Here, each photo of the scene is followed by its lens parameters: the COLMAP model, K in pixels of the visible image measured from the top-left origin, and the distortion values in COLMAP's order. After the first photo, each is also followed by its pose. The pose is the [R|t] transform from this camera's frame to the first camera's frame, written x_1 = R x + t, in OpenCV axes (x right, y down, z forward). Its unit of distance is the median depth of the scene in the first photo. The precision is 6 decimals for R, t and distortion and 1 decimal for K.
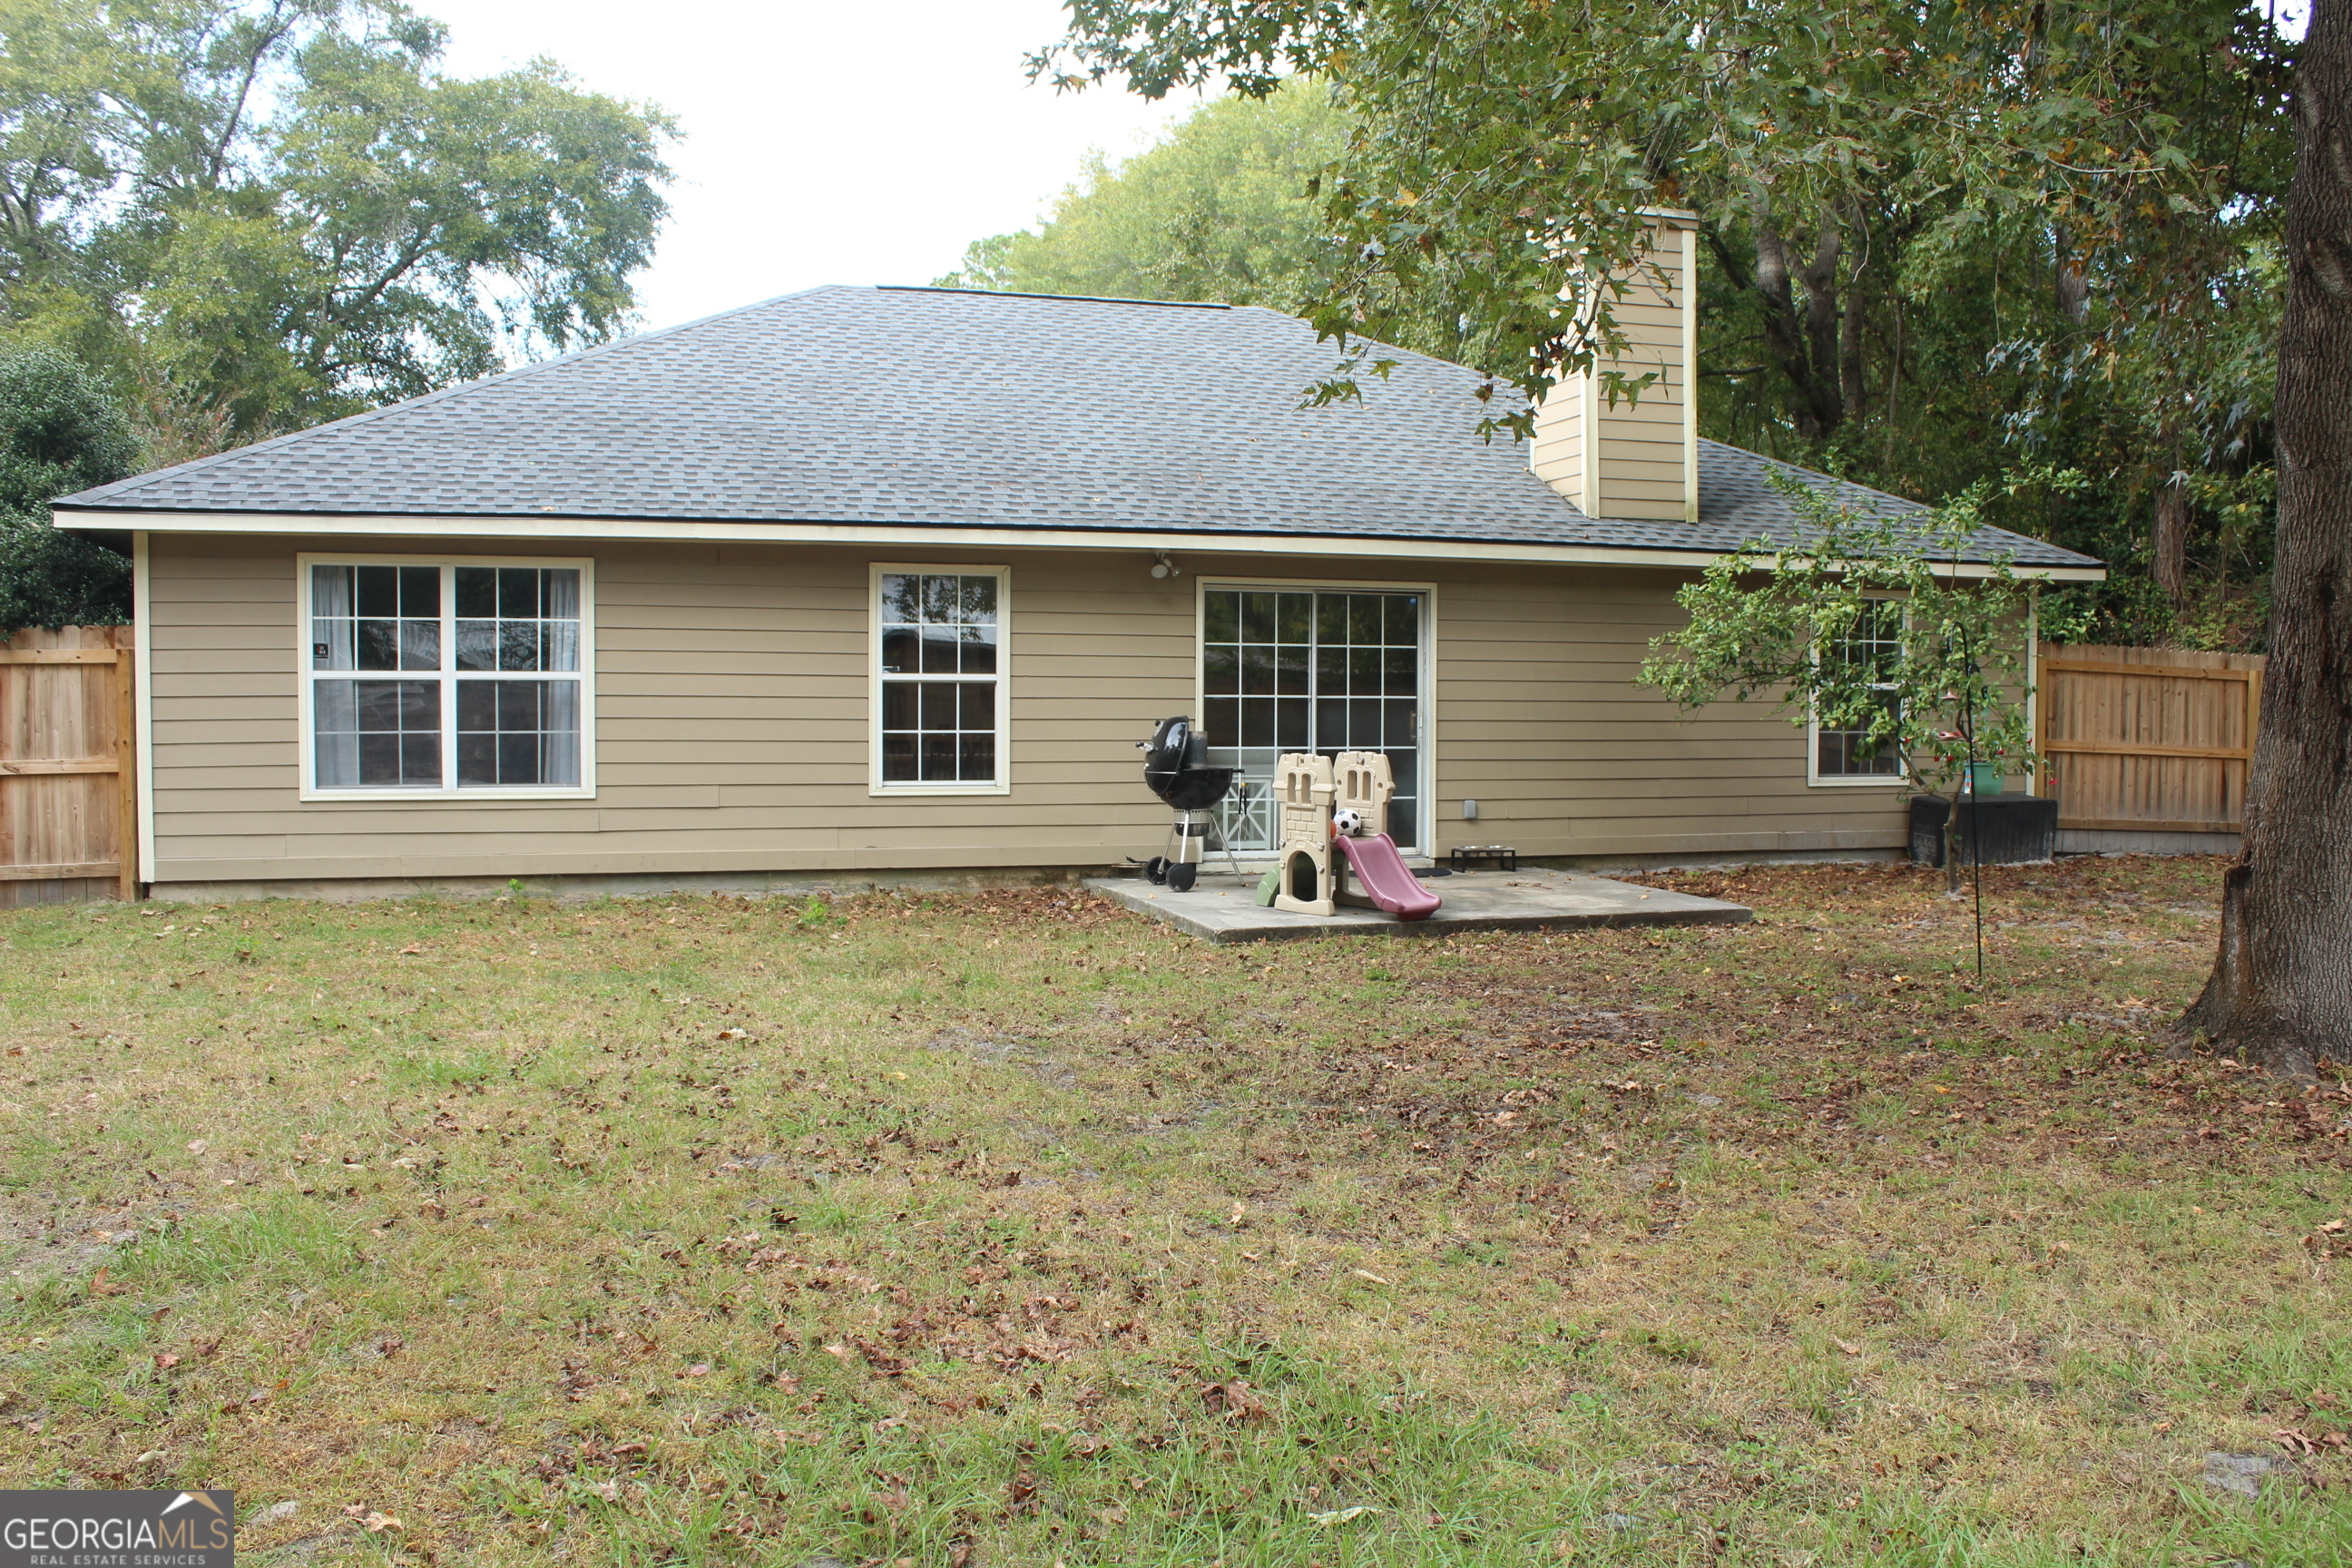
lens RADIAL K [[2128.0, 0, 1179.8], [0, 2128.0, 819.7], [0, 0, 1]] dist [-0.156994, 0.152121]
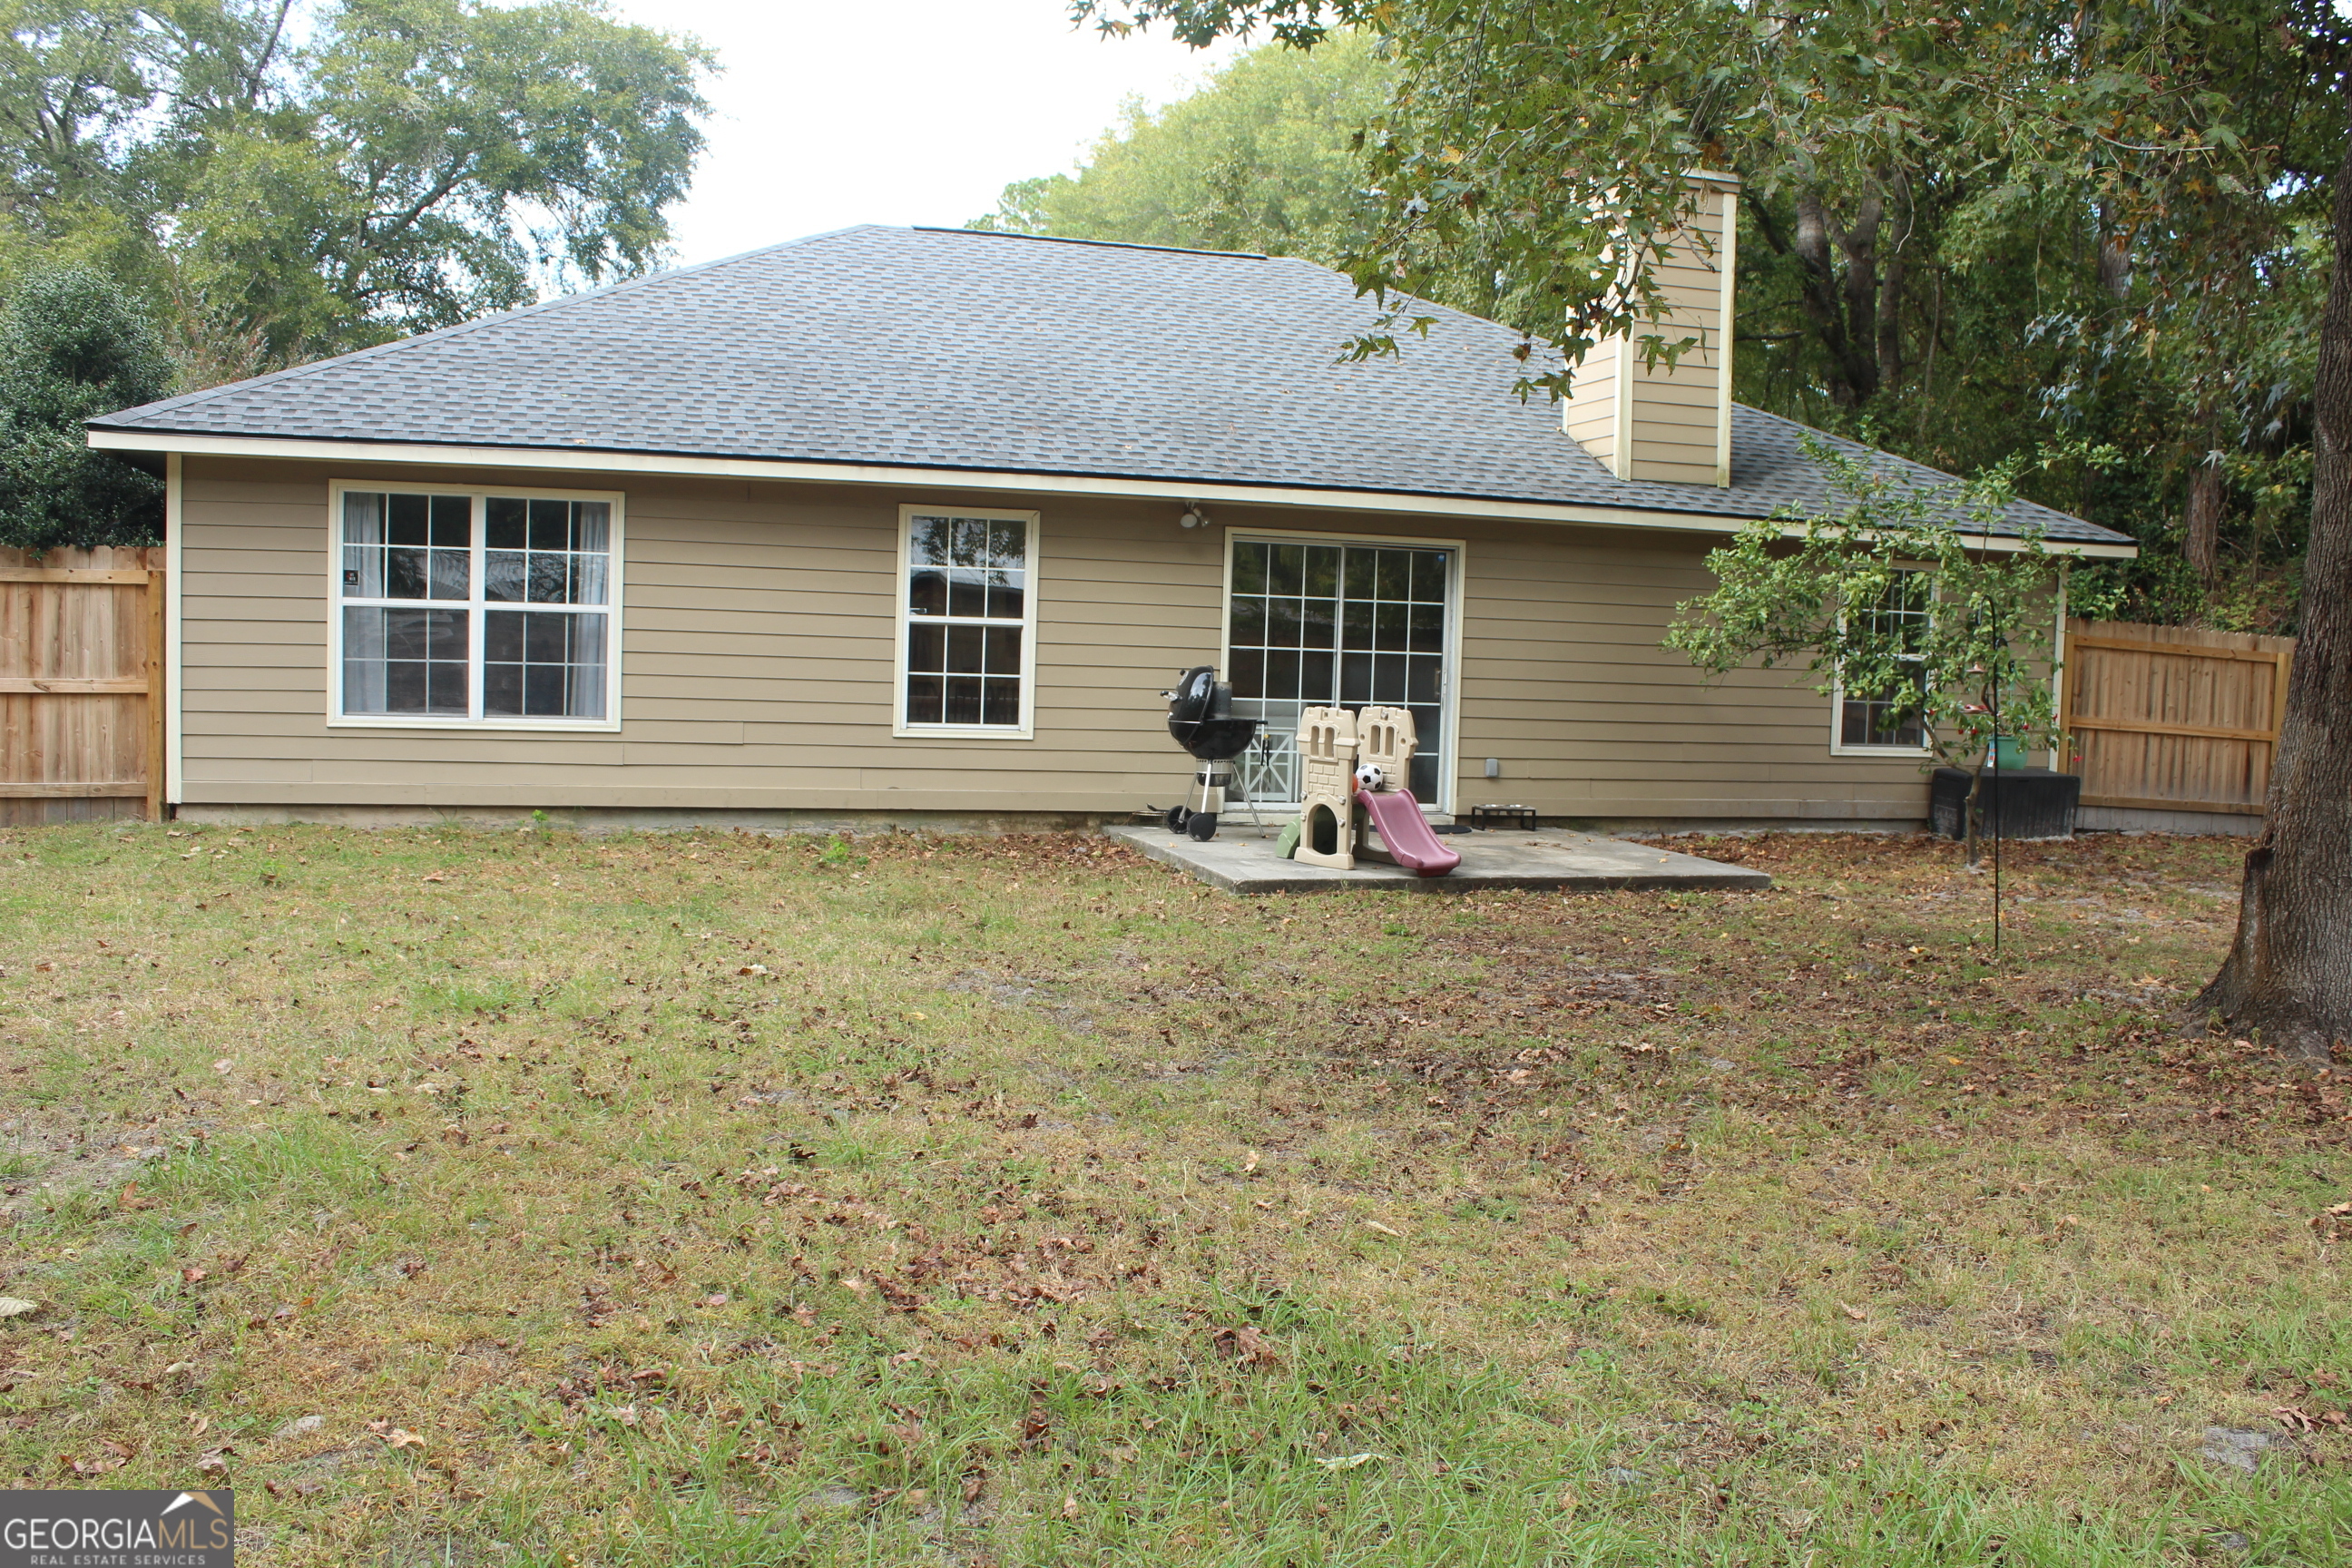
lens RADIAL K [[2128.0, 0, 1179.8], [0, 2128.0, 819.7], [0, 0, 1]] dist [-0.156994, 0.152121]
pose [[0.999536, 0.029259, -0.008422, -0.001871], [-0.029051, 0.999293, 0.023864, 0.000051], [0.009115, -0.023609, 0.999680, -0.003069]]
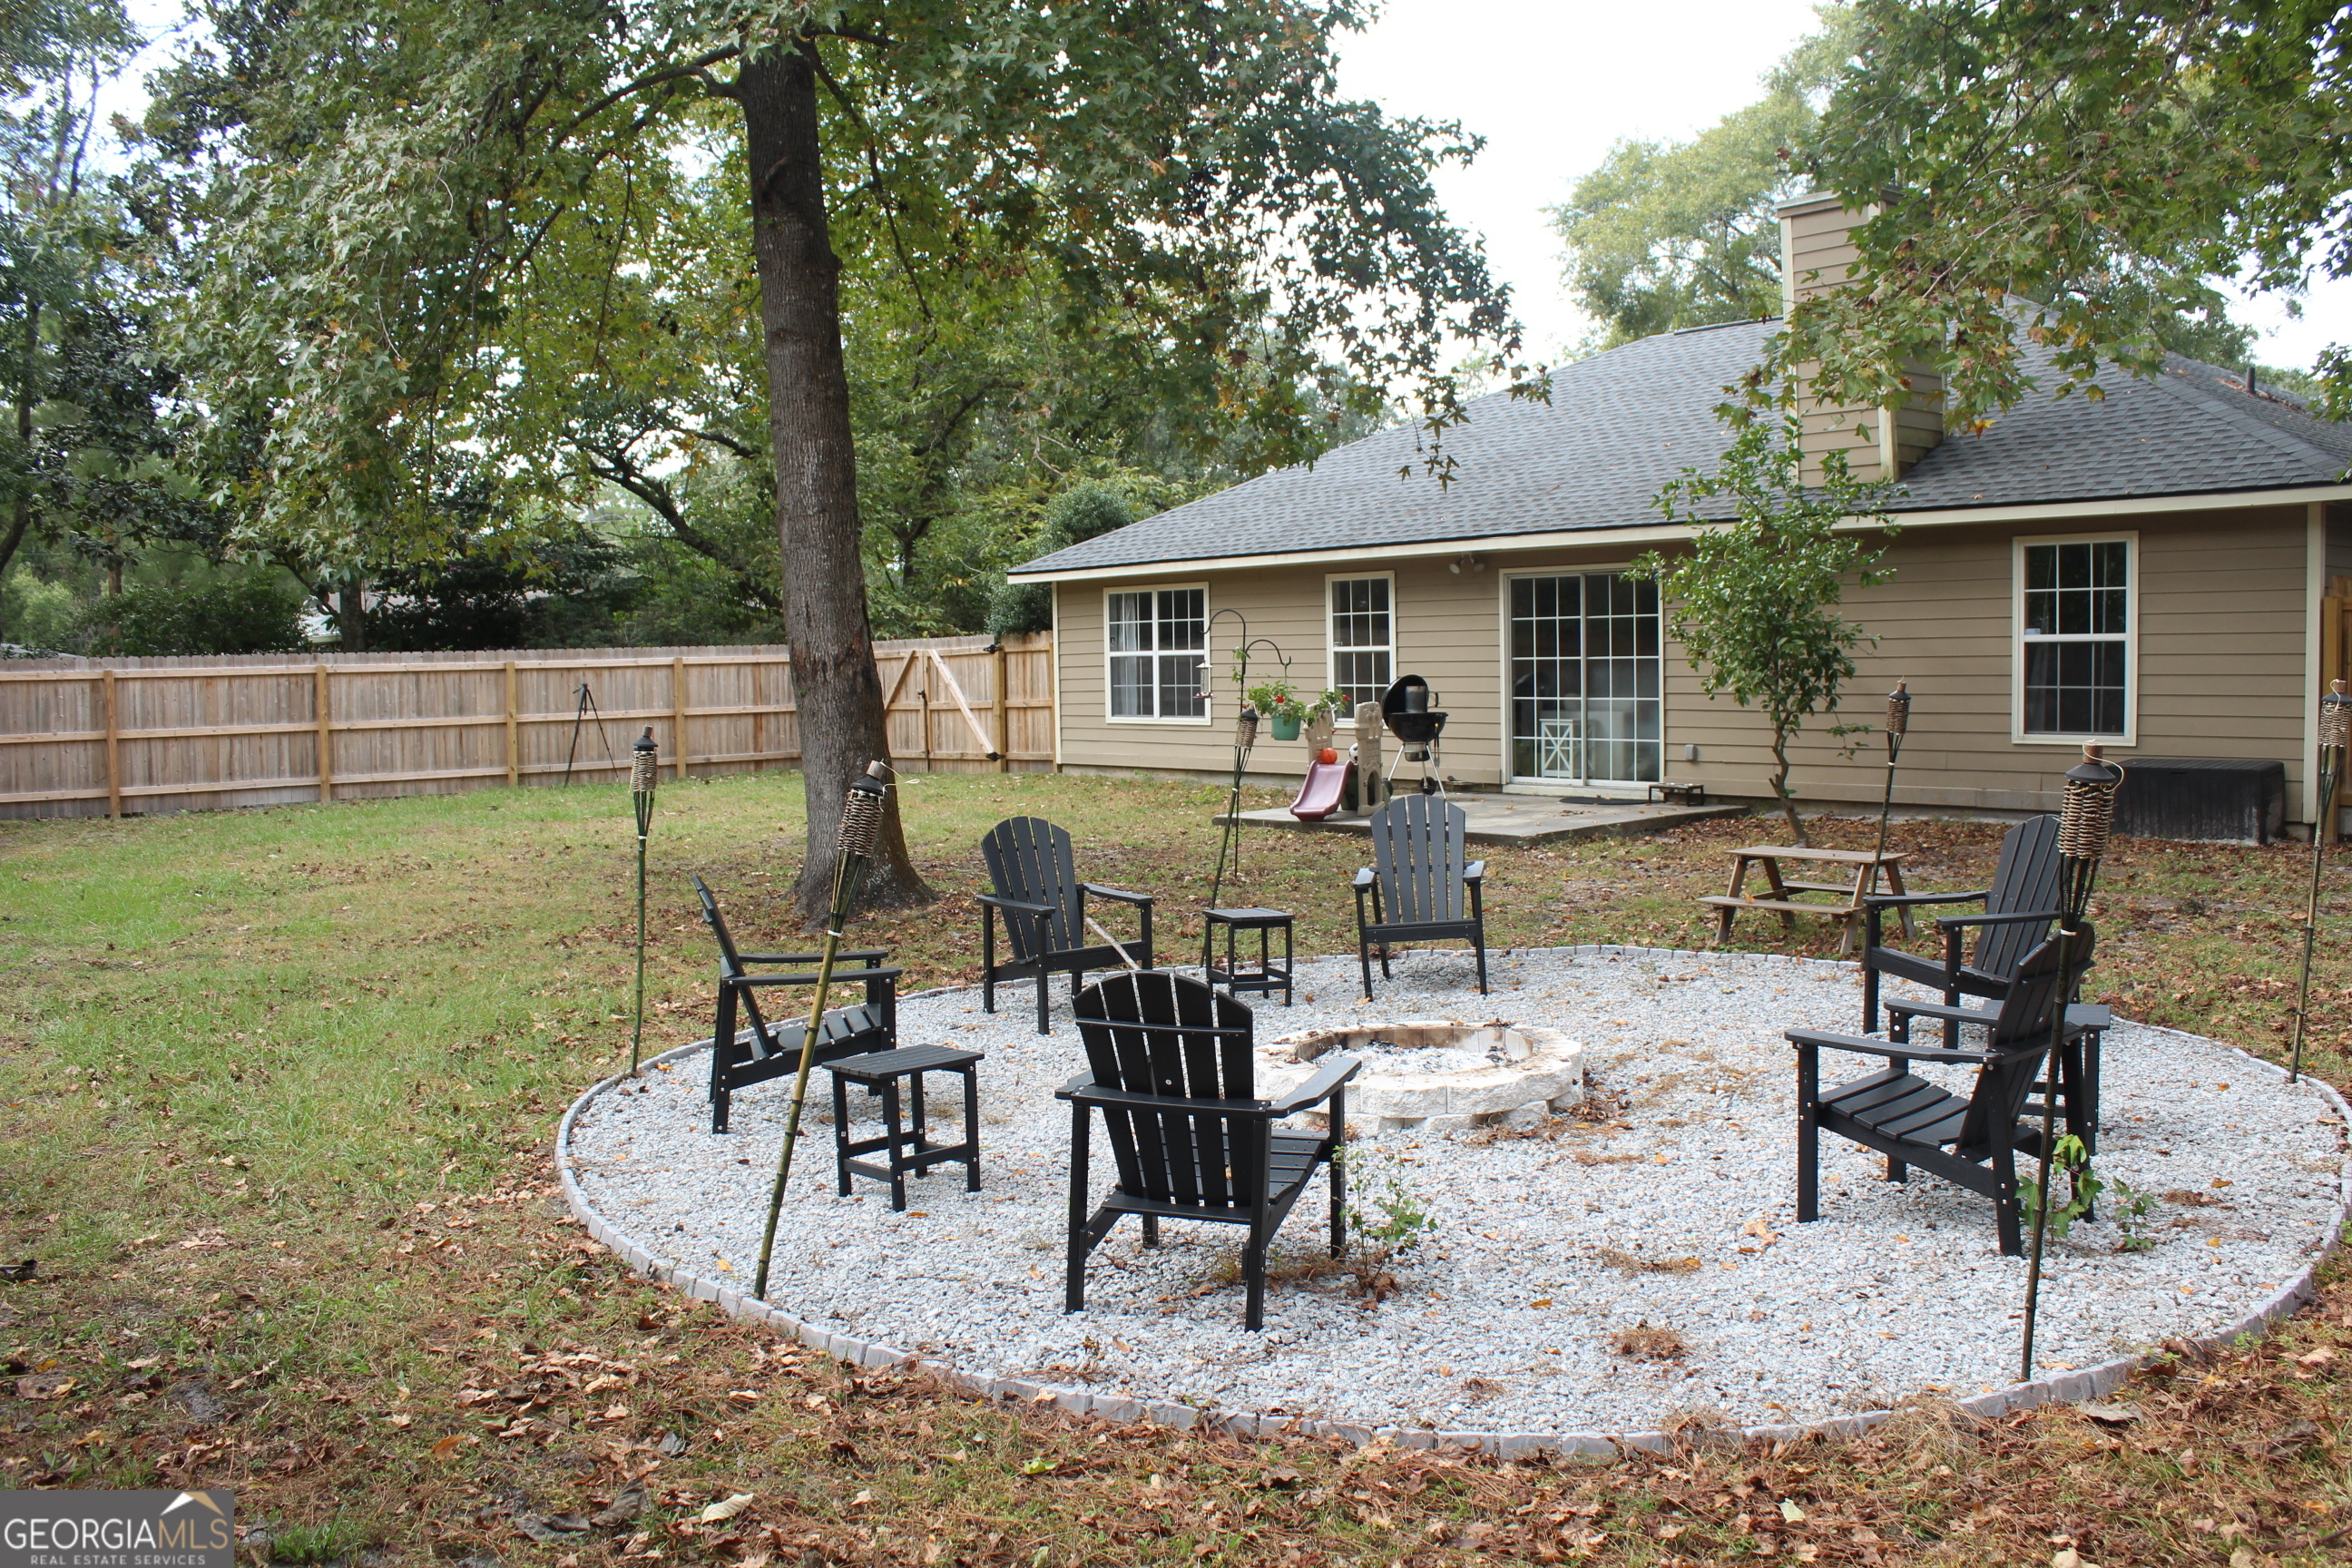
lens RADIAL K [[1955.6, 0, 1176.0], [0, 1955.6, 784.0], [0, 0, 1]] dist [-0.169276, 0.164293]
pose [[0.413753, 0.042576, -0.909393, 1.476945], [-0.034973, 0.998912, 0.030855, -0.014363], [0.909717, 0.019038, 0.414792, 0.437684]]
